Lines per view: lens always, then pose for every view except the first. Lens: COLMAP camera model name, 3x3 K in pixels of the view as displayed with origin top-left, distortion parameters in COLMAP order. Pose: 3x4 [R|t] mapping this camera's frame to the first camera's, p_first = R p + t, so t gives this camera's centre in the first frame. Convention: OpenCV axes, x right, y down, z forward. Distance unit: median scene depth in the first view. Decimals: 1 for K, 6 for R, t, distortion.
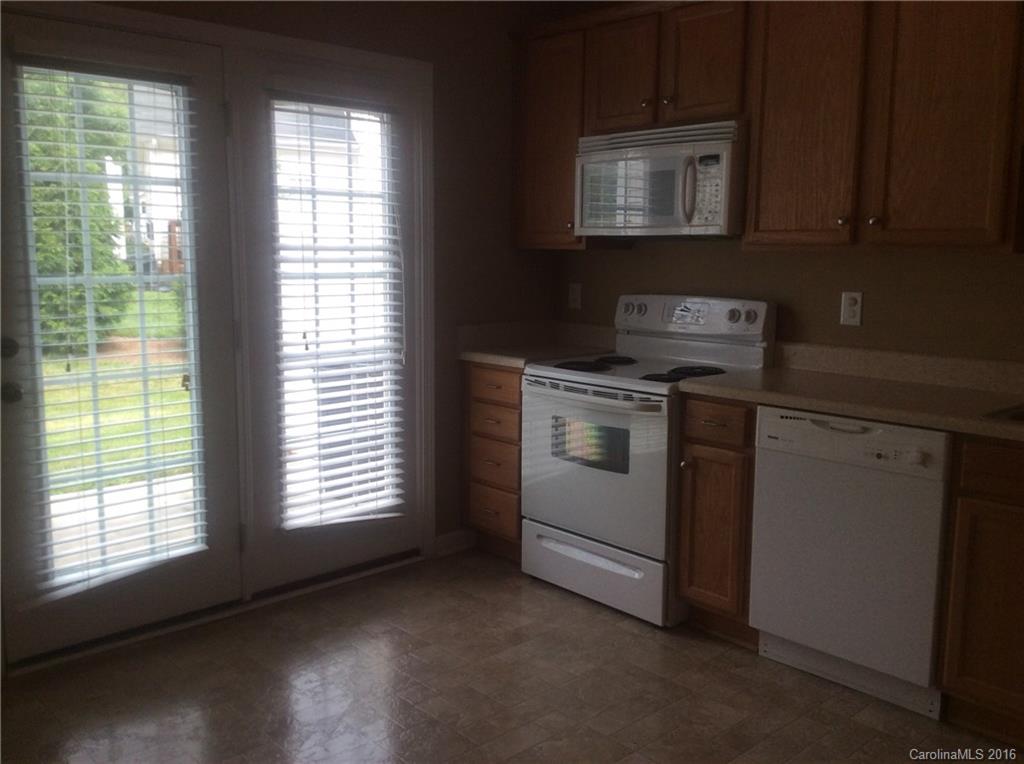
lens RADIAL K [[902.8, 0, 509.0], [0, 902.8, 385.5], [0, 0, 1]] dist [0.022488, 0.005355]
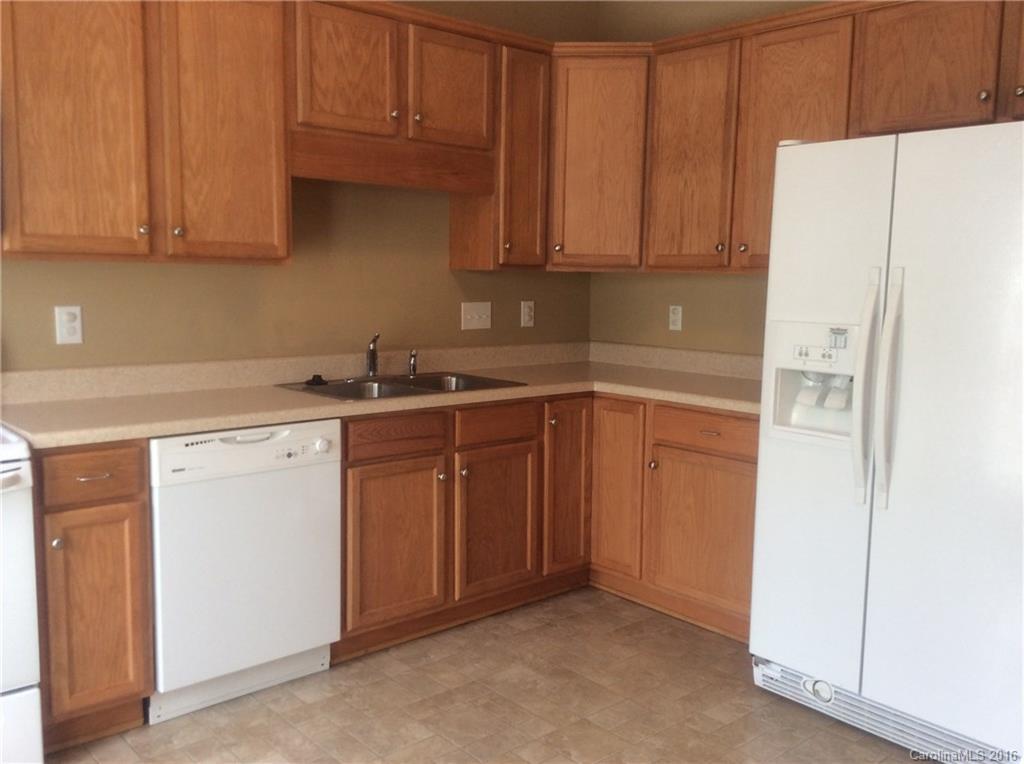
lens RADIAL K [[902.8, 0, 509.0], [0, 902.8, 377.7], [0, 0, 1]] dist [0.022488, 0.005355]
pose [[0.026848, -0.126539, 0.991598, -0.582244], [0.133962, 0.983464, 0.121874, -0.098886], [-0.990623, 0.129564, 0.043355, 0.629871]]
